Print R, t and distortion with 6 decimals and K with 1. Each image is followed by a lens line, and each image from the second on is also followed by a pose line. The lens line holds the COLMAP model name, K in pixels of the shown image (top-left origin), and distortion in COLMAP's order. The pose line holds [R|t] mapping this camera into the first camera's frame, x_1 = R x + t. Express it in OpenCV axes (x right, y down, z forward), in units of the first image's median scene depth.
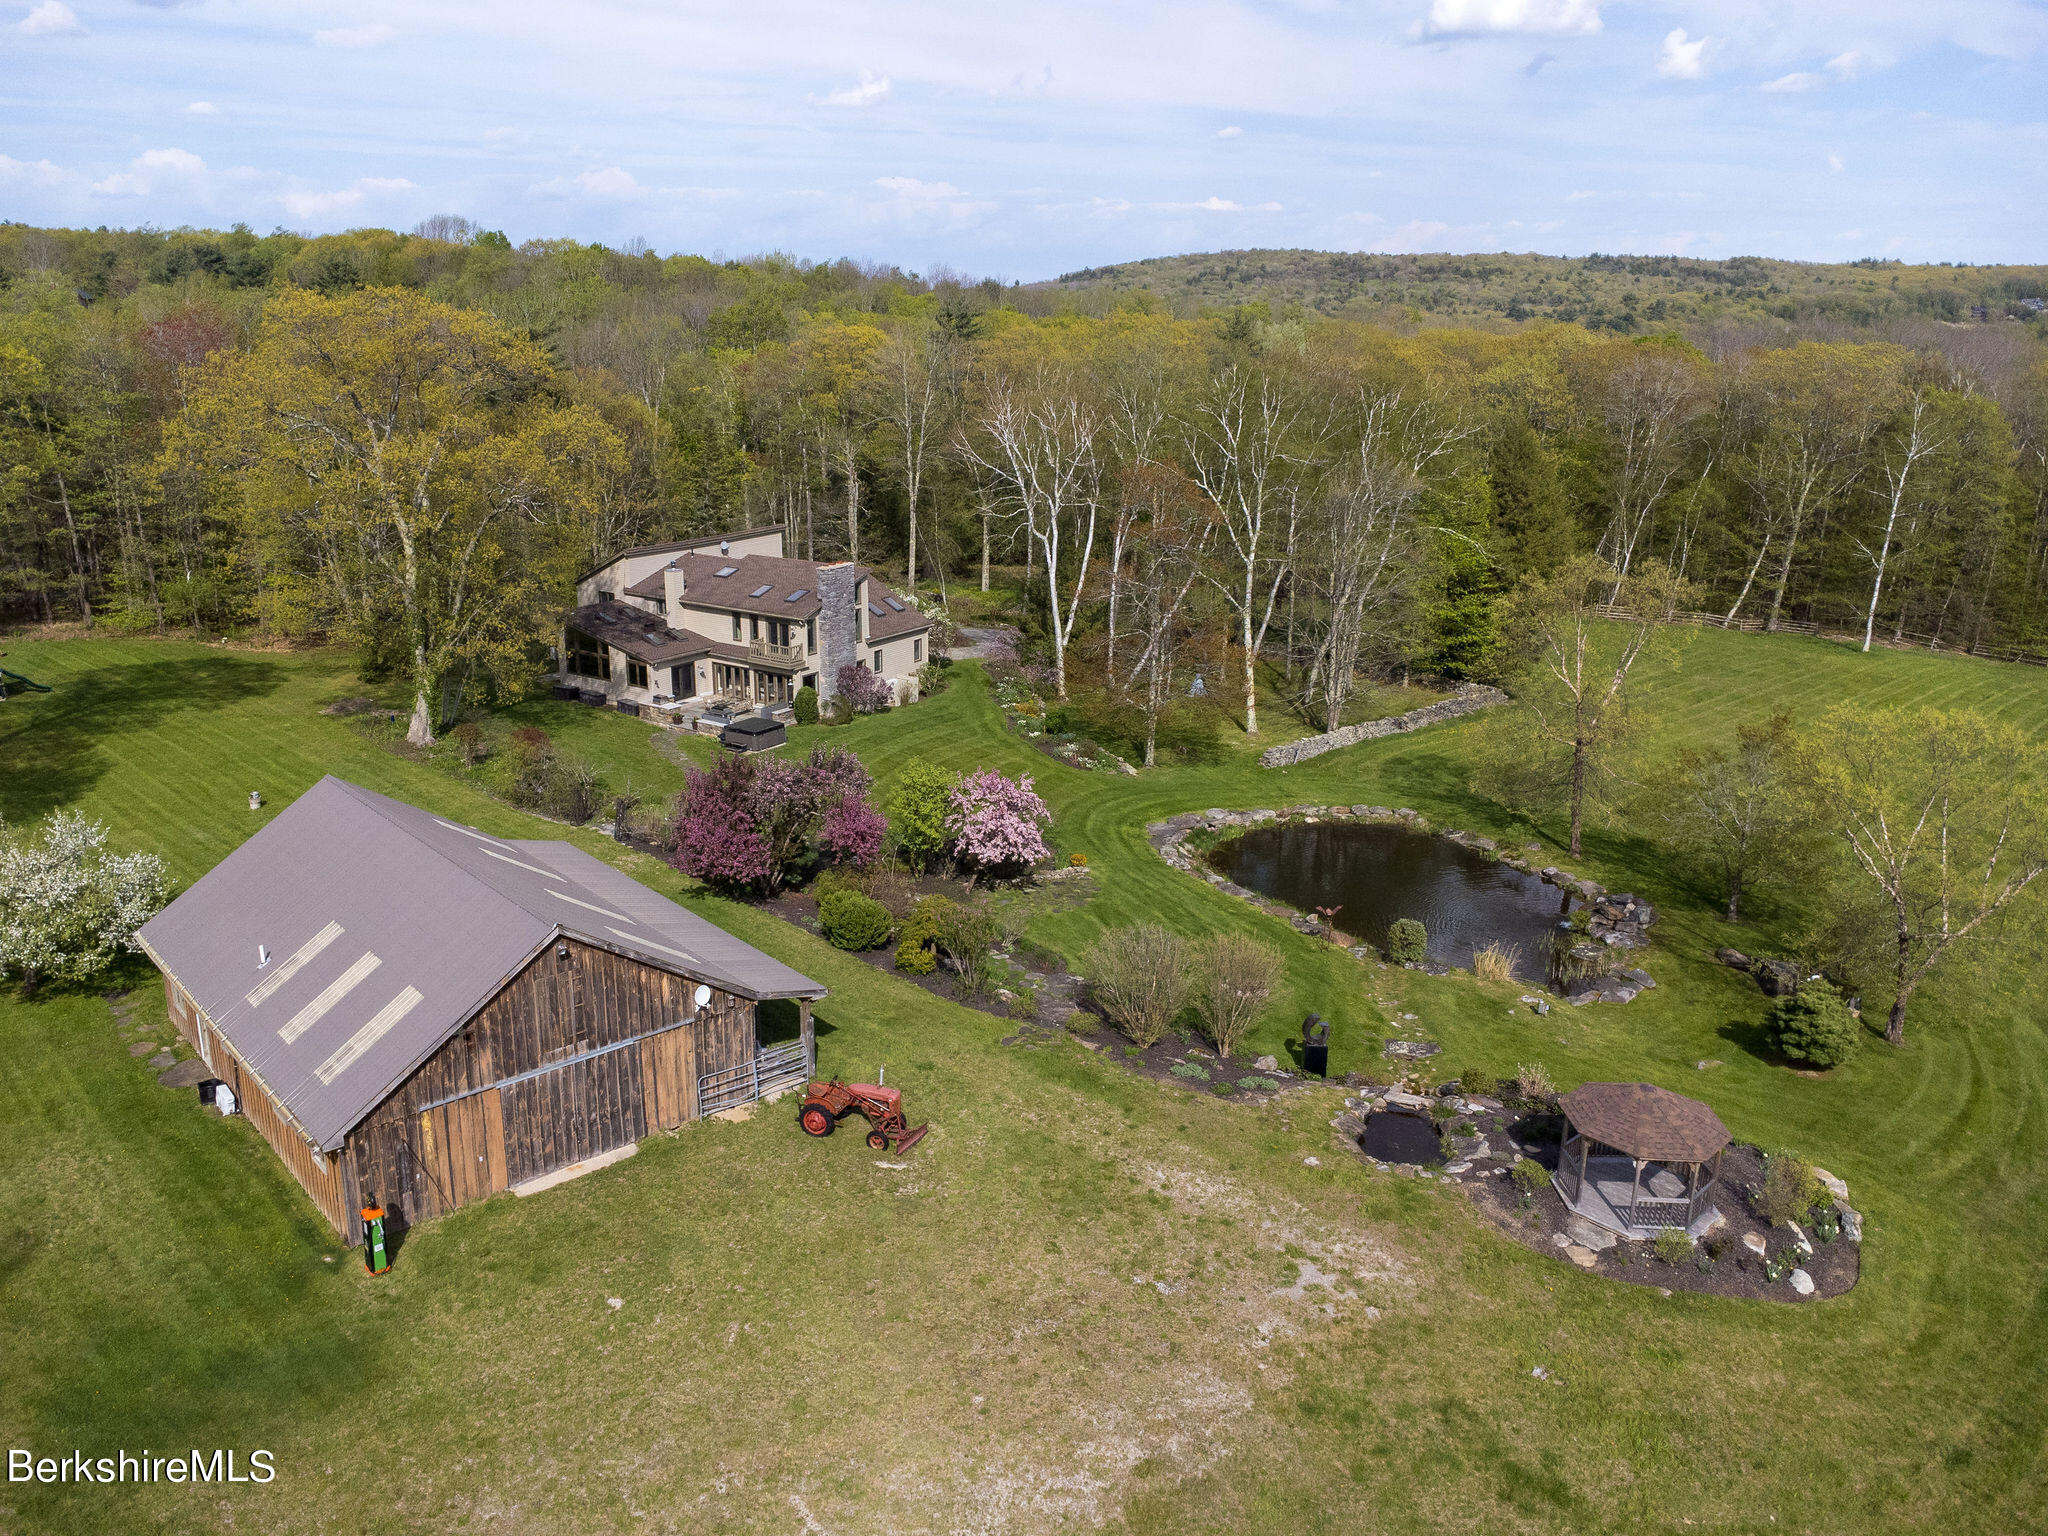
lens RADIAL K [[1622.6, 0, 1020.4], [0, 1622.6, 766.9], [0, 0, 1]] dist [0.014359, 0.001531]
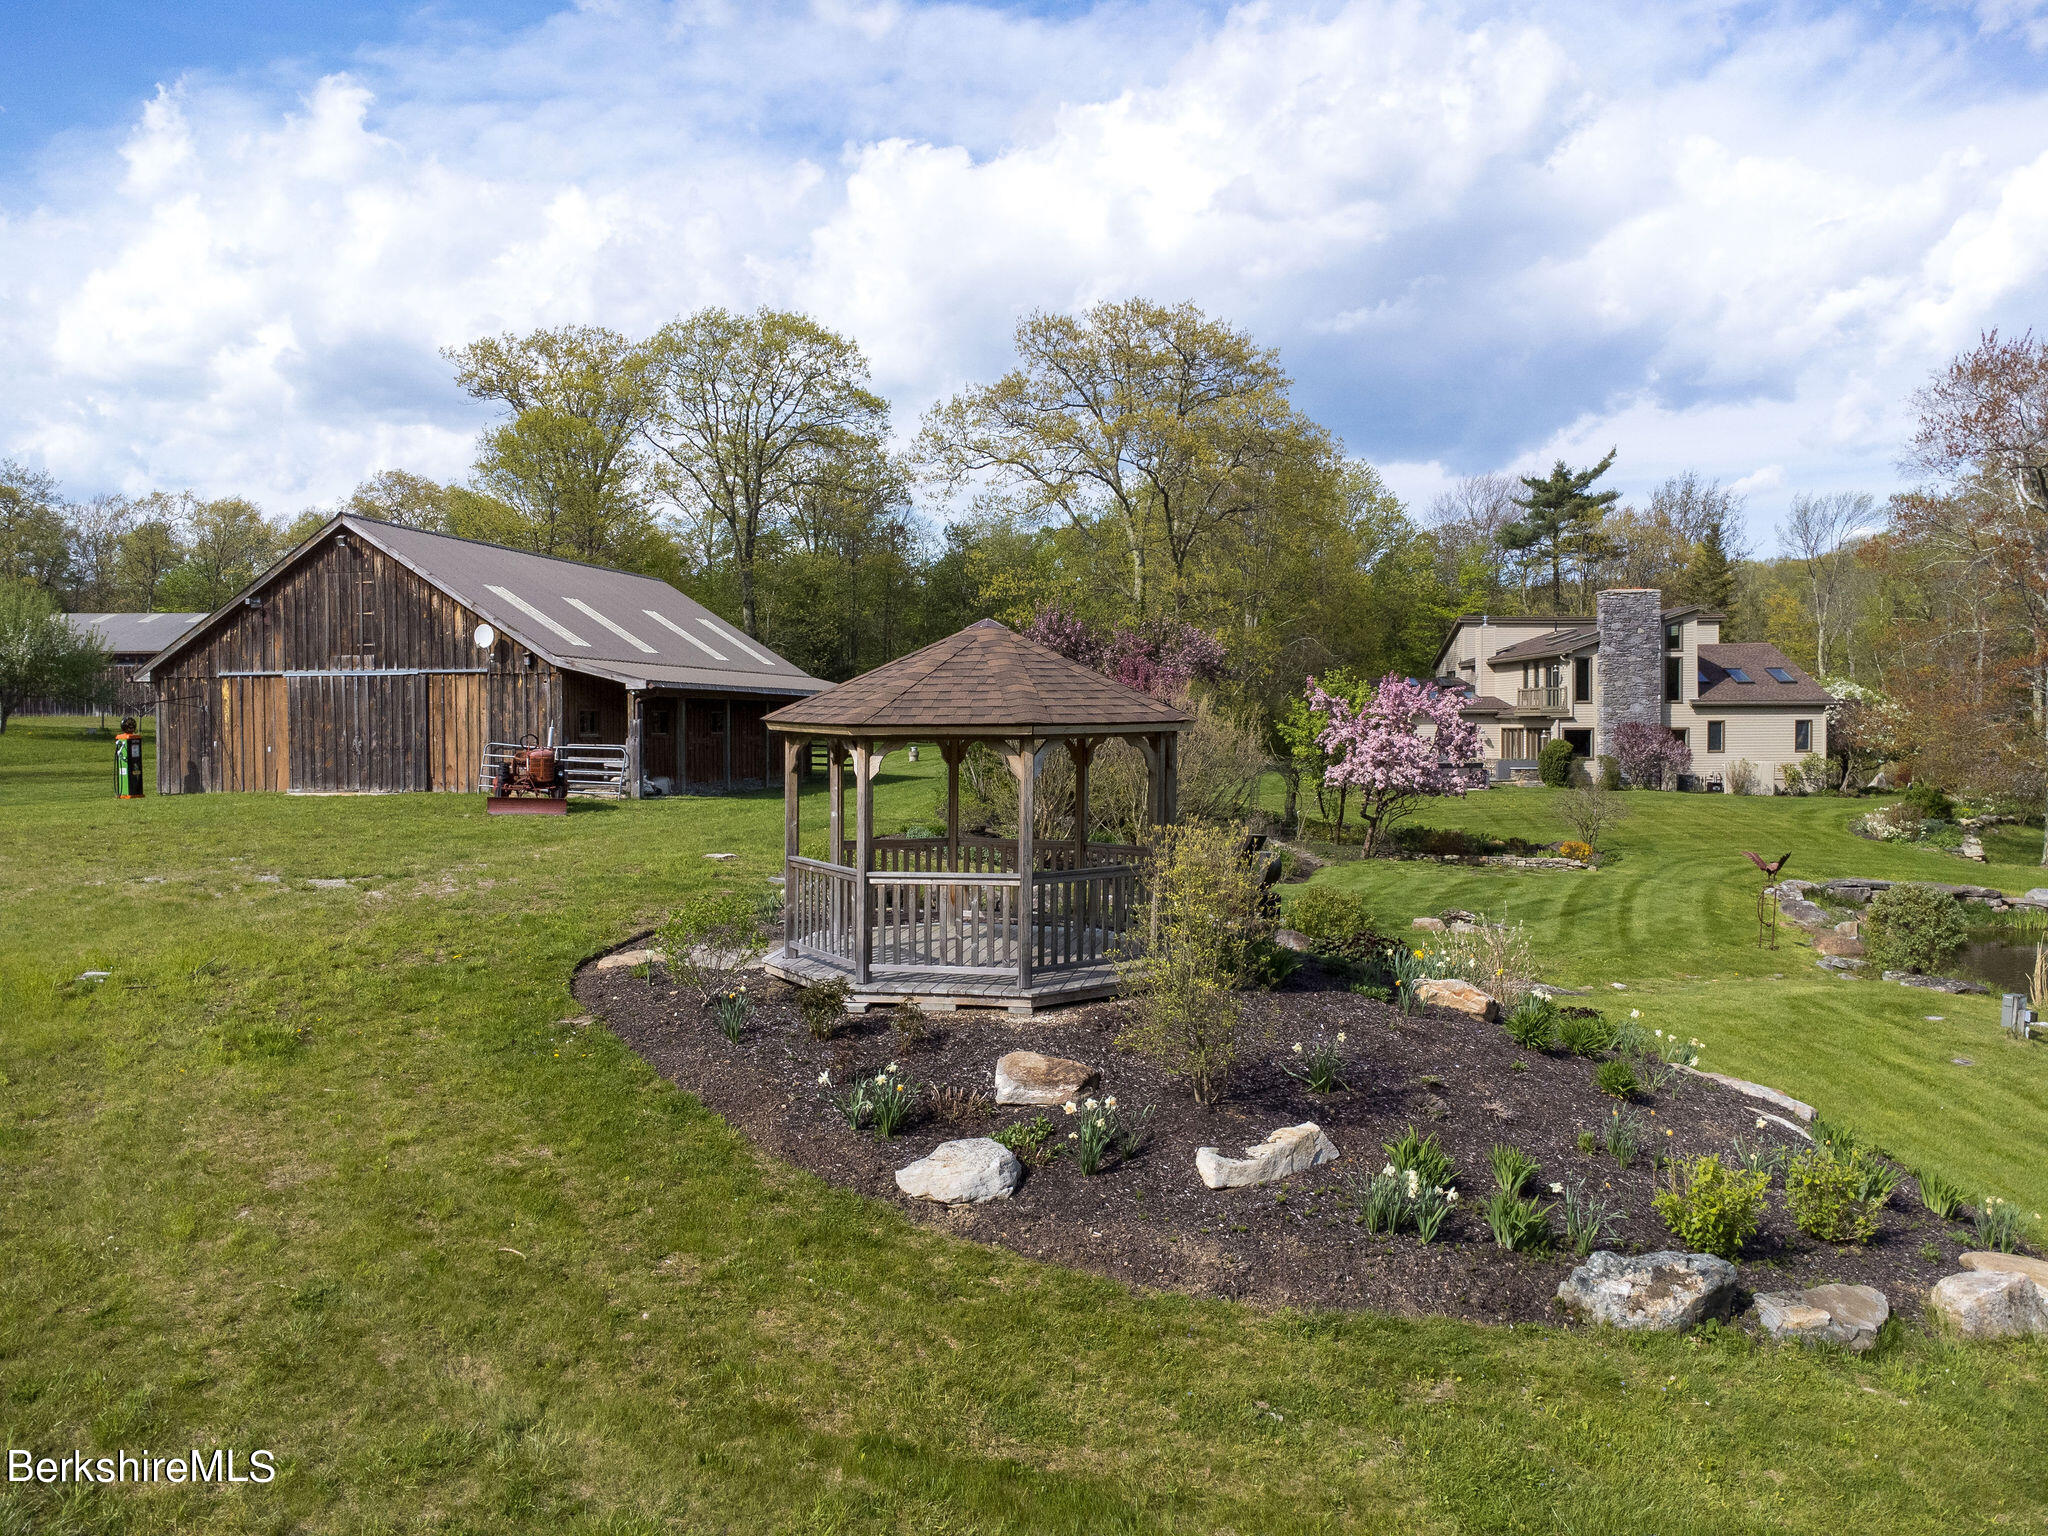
lens RADIAL K [[1622.6, 0, 1020.3], [0, 1622.6, 774.8], [0, 0, 1]] dist [0.014359, 0.001531]
pose [[0.567945, 0.007629, -0.823031, 0.343549], [-0.230265, 0.961500, -0.149985, 0.135786], [0.790200, 0.274699, 0.547836, 0.370769]]
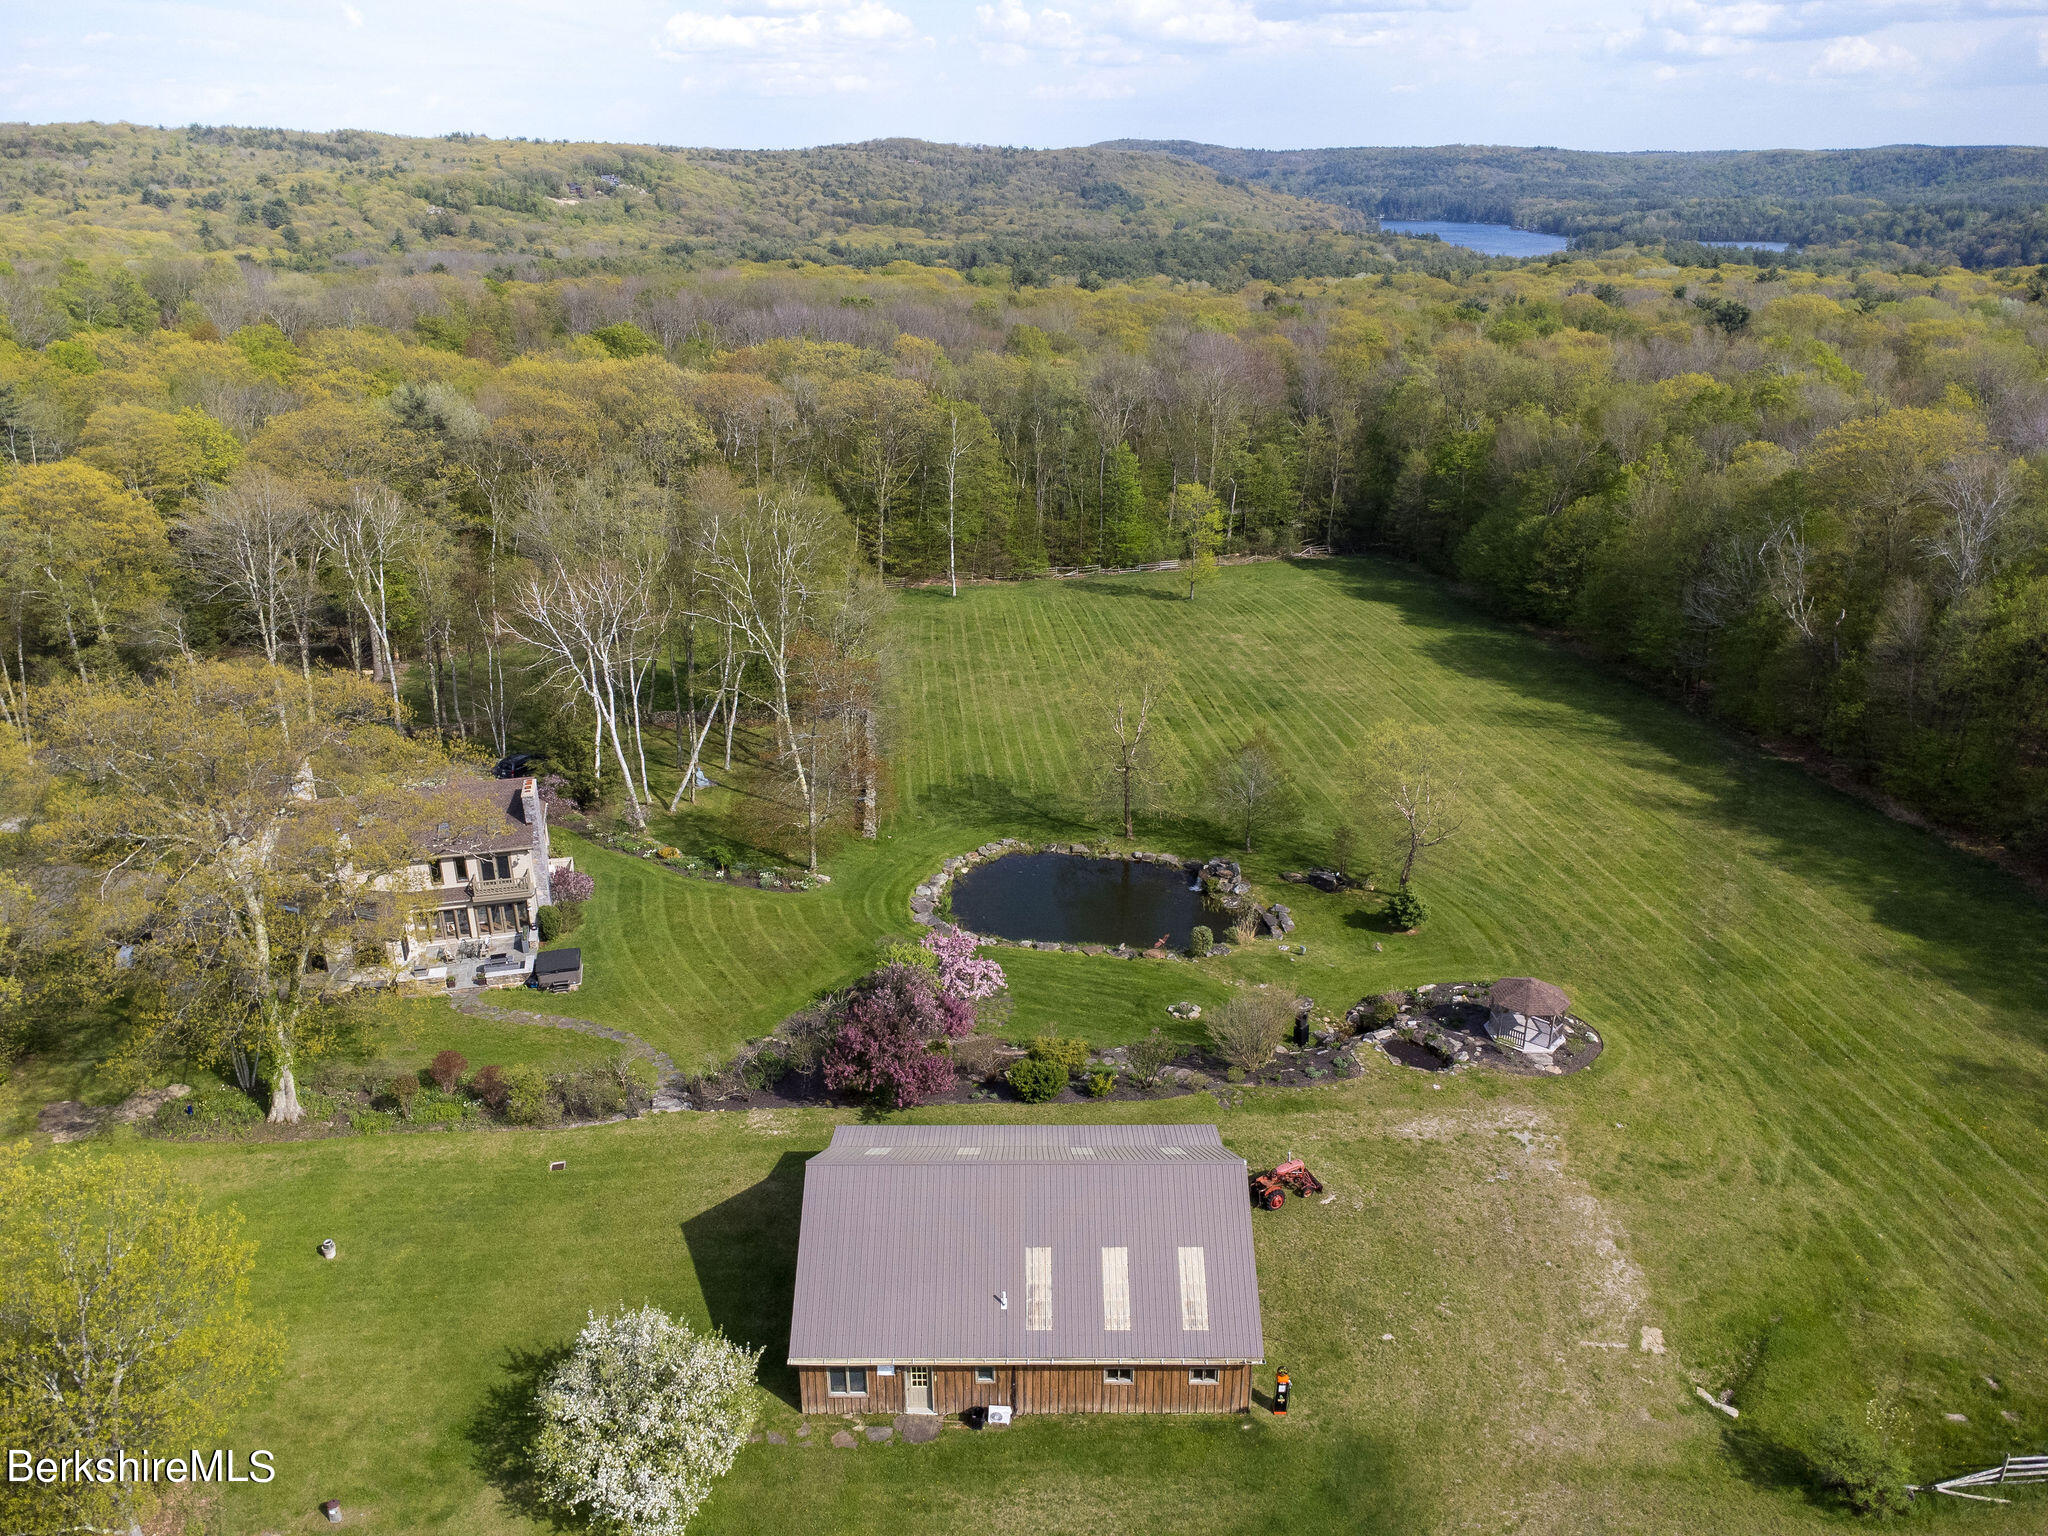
lens RADIAL K [[1622.6, 0, 1018.7], [0, 1622.6, 764.5], [0, 0, 1]] dist [0.014359, 0.001531]
pose [[0.621703, -0.295709, 0.725287, -0.660003], [0.201329, 0.955213, 0.216877, -0.296161], [-0.756936, 0.011188, 0.653393, 0.069304]]
